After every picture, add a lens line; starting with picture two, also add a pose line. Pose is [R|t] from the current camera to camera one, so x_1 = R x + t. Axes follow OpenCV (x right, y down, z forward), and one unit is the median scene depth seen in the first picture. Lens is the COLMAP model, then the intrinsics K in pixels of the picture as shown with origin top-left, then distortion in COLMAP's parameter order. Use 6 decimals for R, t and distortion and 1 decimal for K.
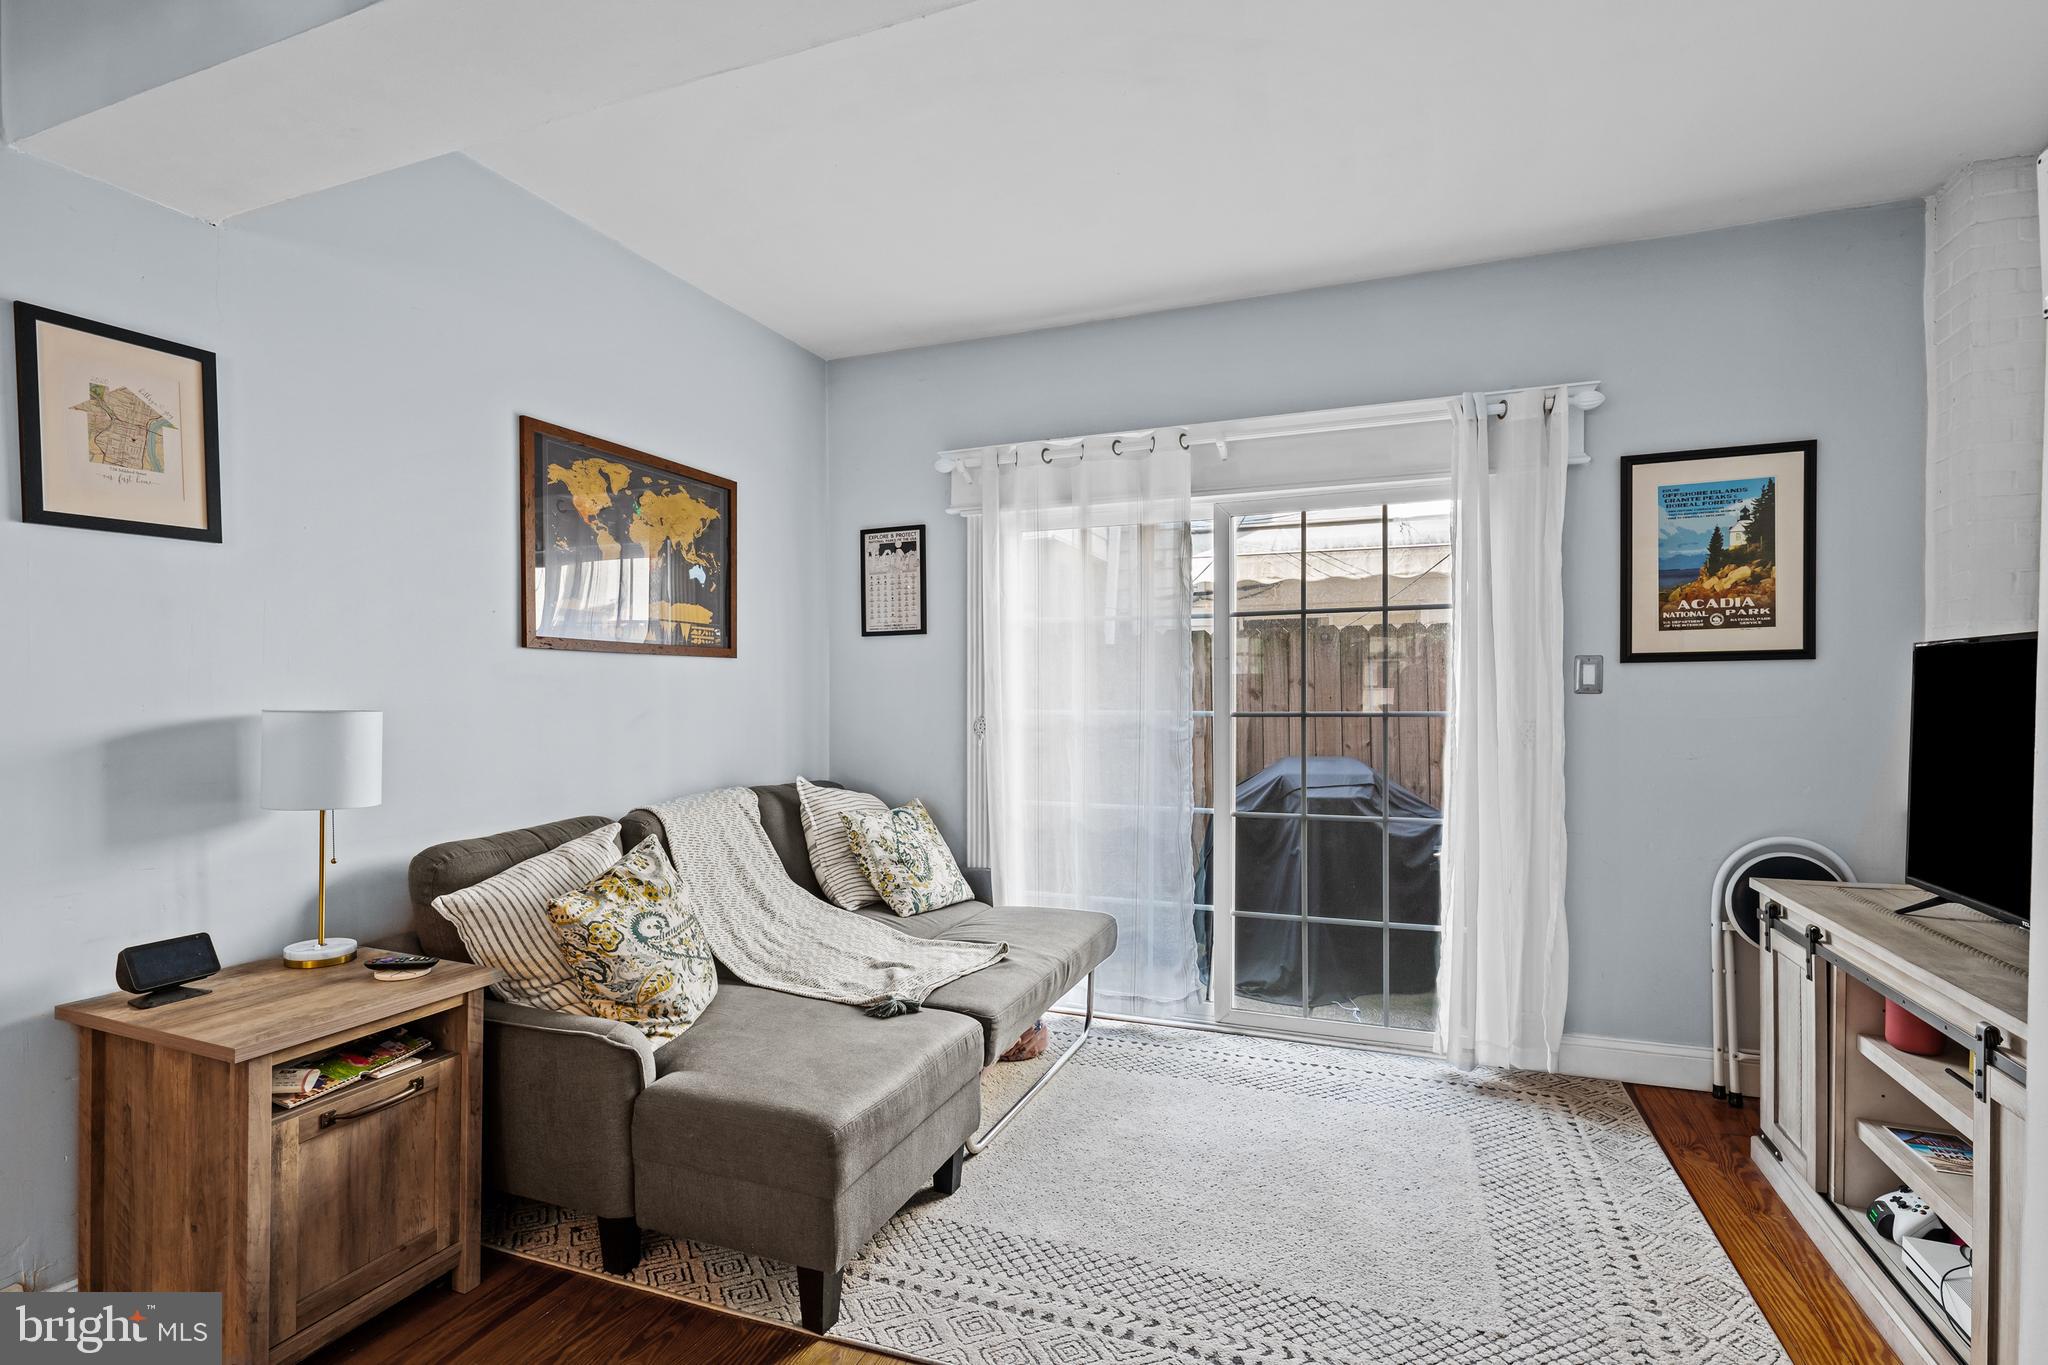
lens RADIAL K [[985.6, 0, 1024.0], [0, 985.6, 682.5], [0, 0, 1]] dist [0.003411, -0.000116]
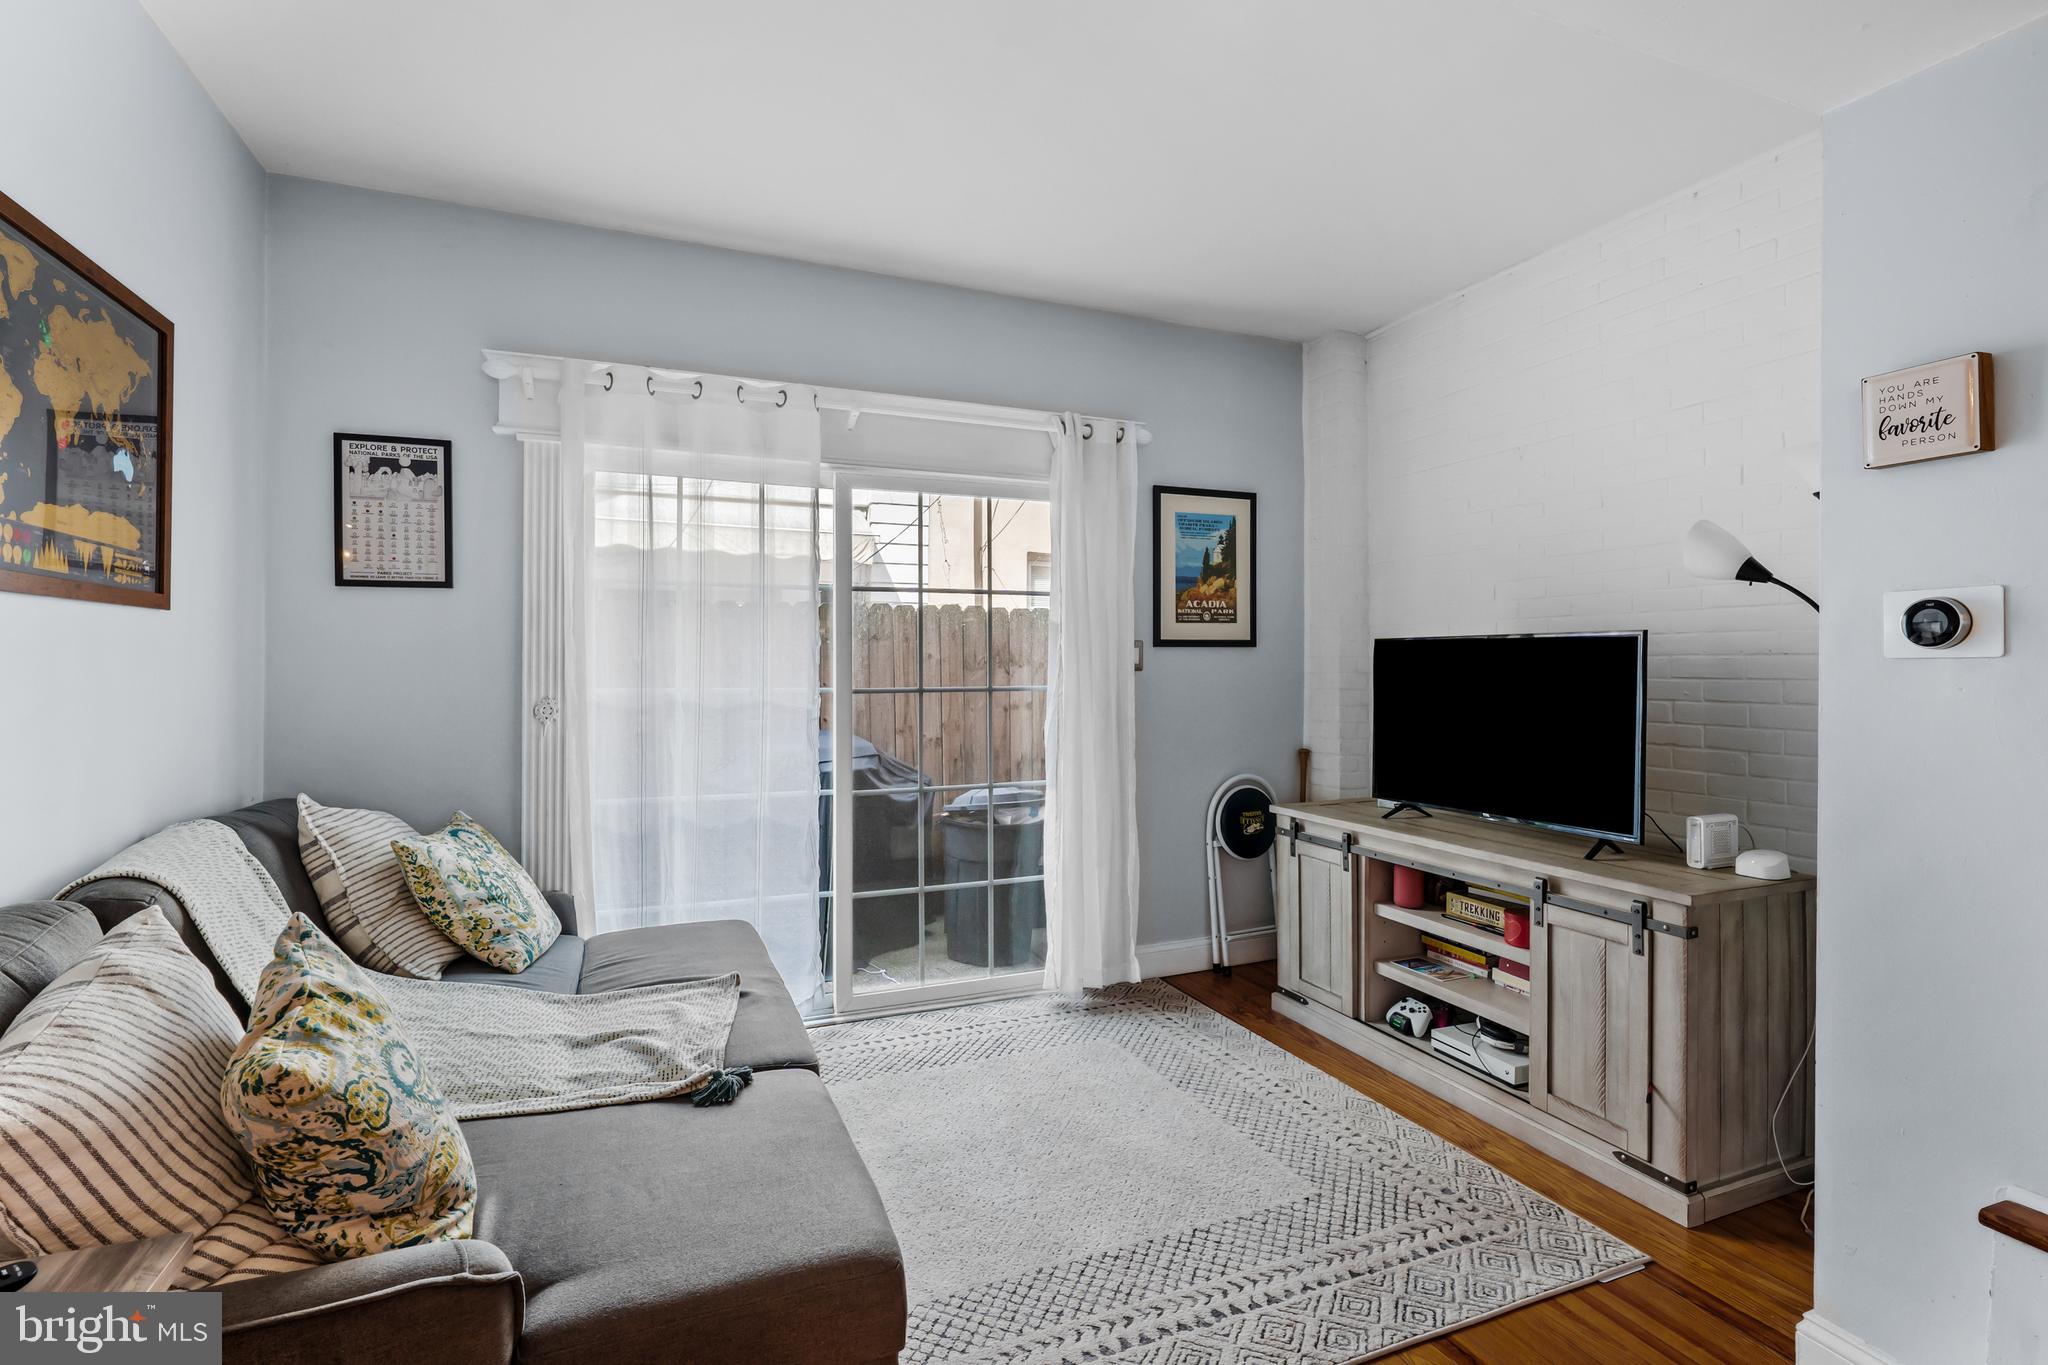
lens RADIAL K [[948.1, 0, 1020.2], [0, 948.1, 641.6], [0, 0, 1]] dist [0.002245, -0.000393]
pose [[0.718399, 0.023089, 0.695248, -0.373640], [-0.012282, 0.999714, -0.020509, 0.000675], [-0.695523, 0.006194, 0.718477, 0.243880]]
